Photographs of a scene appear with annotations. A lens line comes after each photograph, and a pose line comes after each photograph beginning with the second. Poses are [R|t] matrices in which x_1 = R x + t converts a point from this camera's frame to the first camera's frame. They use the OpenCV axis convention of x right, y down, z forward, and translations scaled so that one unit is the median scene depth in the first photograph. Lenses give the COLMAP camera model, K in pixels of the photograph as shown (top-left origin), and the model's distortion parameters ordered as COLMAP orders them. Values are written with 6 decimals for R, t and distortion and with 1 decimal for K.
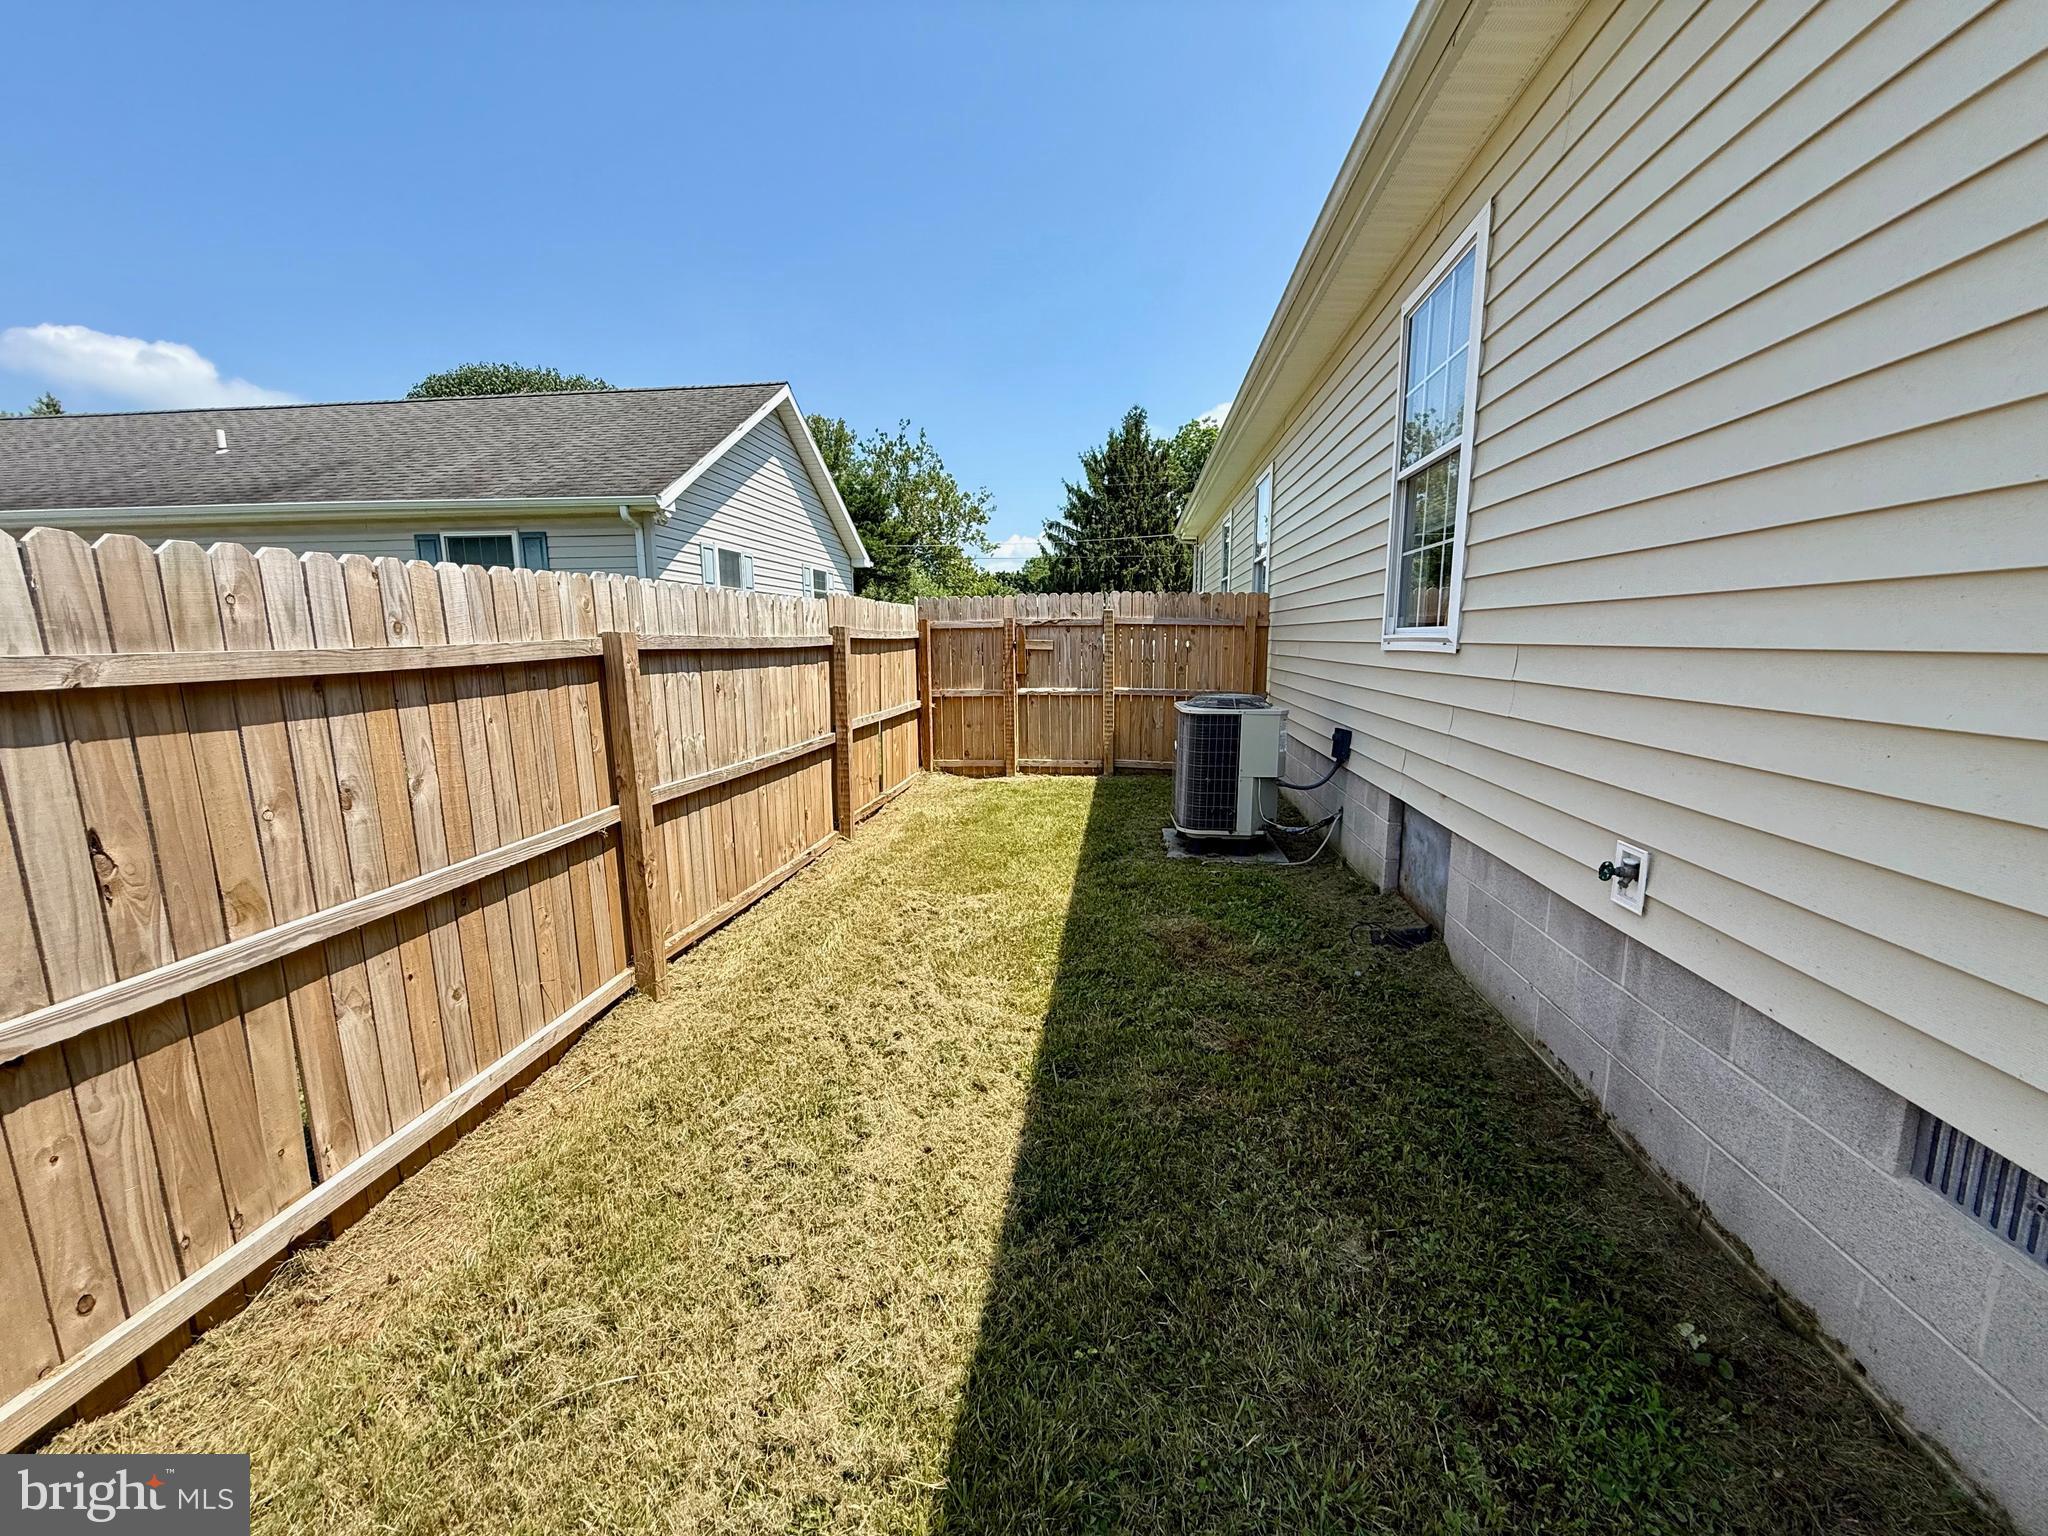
lens RADIAL K [[832.5, 0, 1024.0], [0, 832.5, 768.0], [0, 0, 1]] dist [-0.001501, 0.000102]
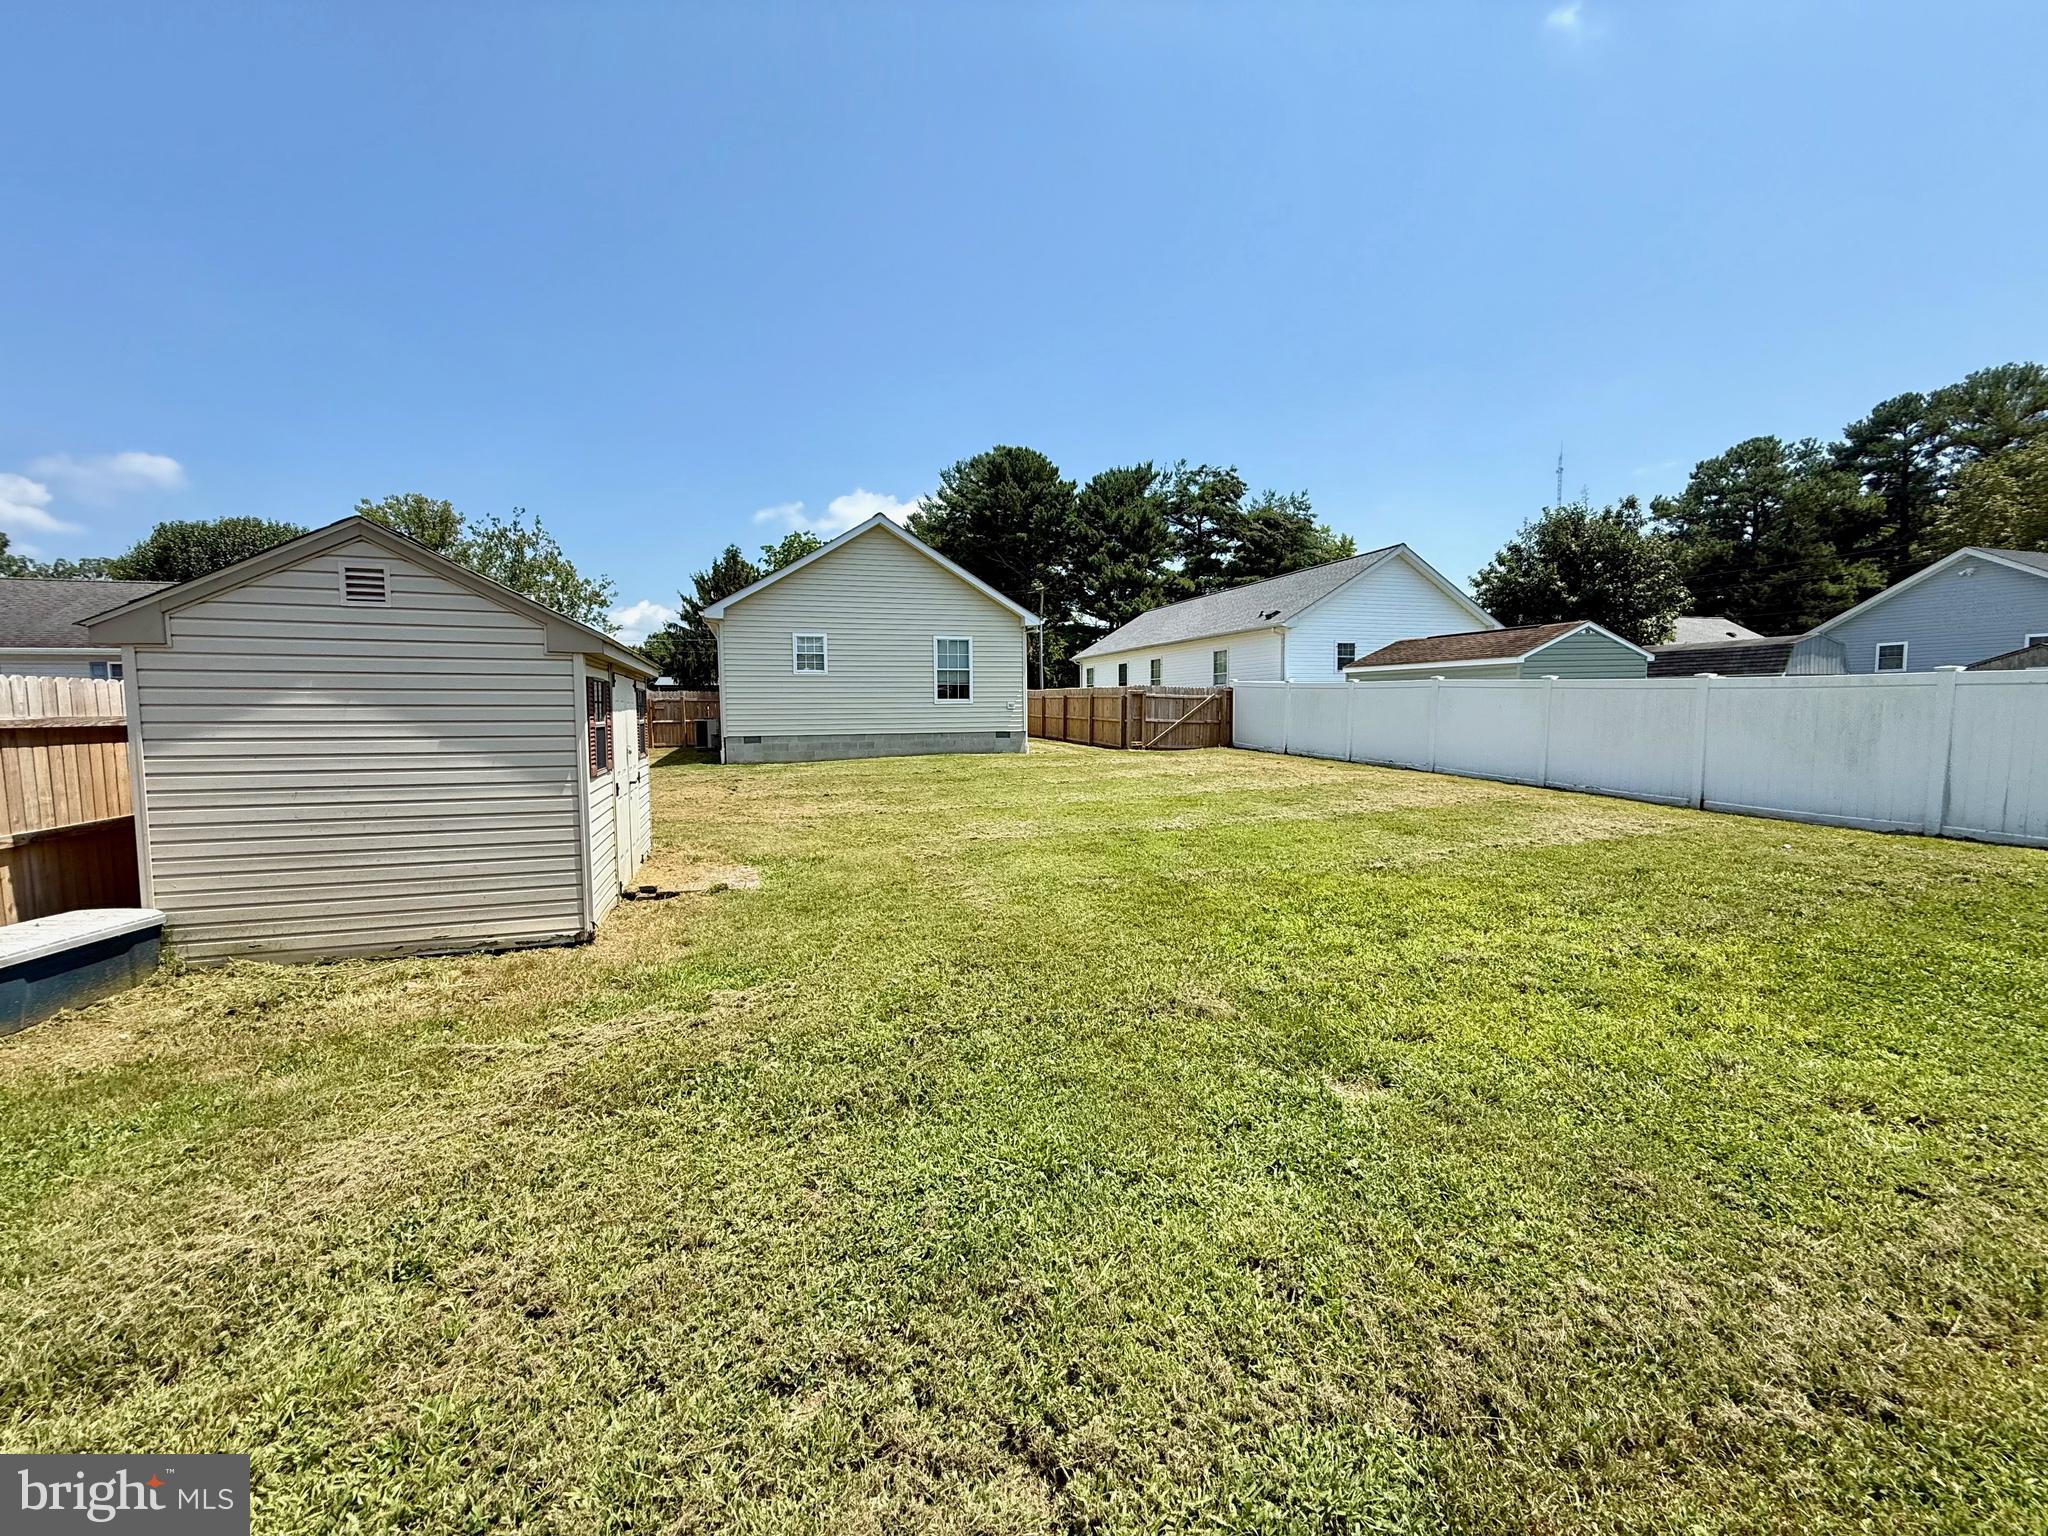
lens RADIAL K [[832.5, 0, 1024.0], [0, 832.5, 768.0], [0, 0, 1]] dist [-0.001501, 0.000102]
pose [[0.914549, -0.037044, 0.402775, 0.005910], [0.065562, 0.996205, -0.057245, 0.013752], [-0.399126, 0.078761, 0.913507, -0.194579]]
